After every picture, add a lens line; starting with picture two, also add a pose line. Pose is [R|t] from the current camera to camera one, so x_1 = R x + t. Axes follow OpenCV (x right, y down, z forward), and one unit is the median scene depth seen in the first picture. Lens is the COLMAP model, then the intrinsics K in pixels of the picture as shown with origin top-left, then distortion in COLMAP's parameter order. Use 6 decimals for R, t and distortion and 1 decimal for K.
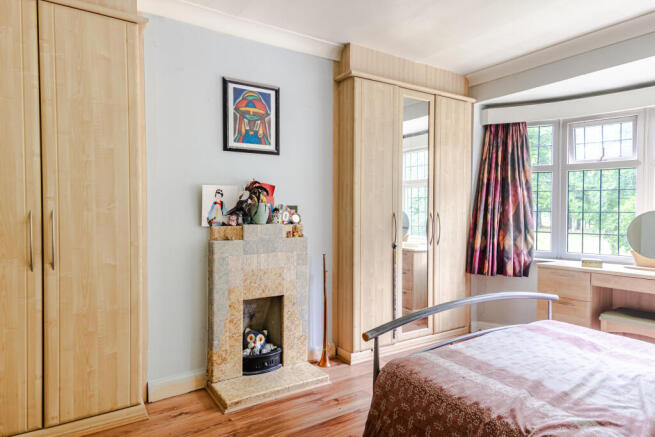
lens RADIAL K [[405.0, 0, 328.5], [0, 405.0, 215.7], [0, 0, 1]] dist [0.020595, -0.000617]
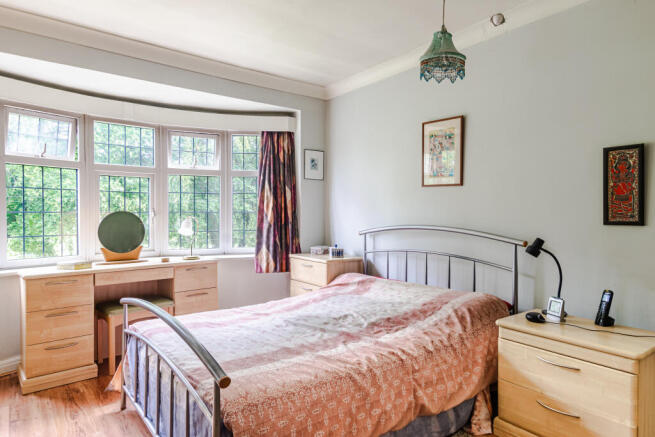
lens RADIAL K [[405.0, 0, 333.8], [0, 405.0, 219.1], [0, 0, 1]] dist [0.020595, -0.000617]
pose [[-0.107615, -0.024501, 0.993891, -0.390749], [0.009932, 0.999620, 0.025717, -0.012202], [-0.994143, 0.012639, -0.107331, 0.513691]]
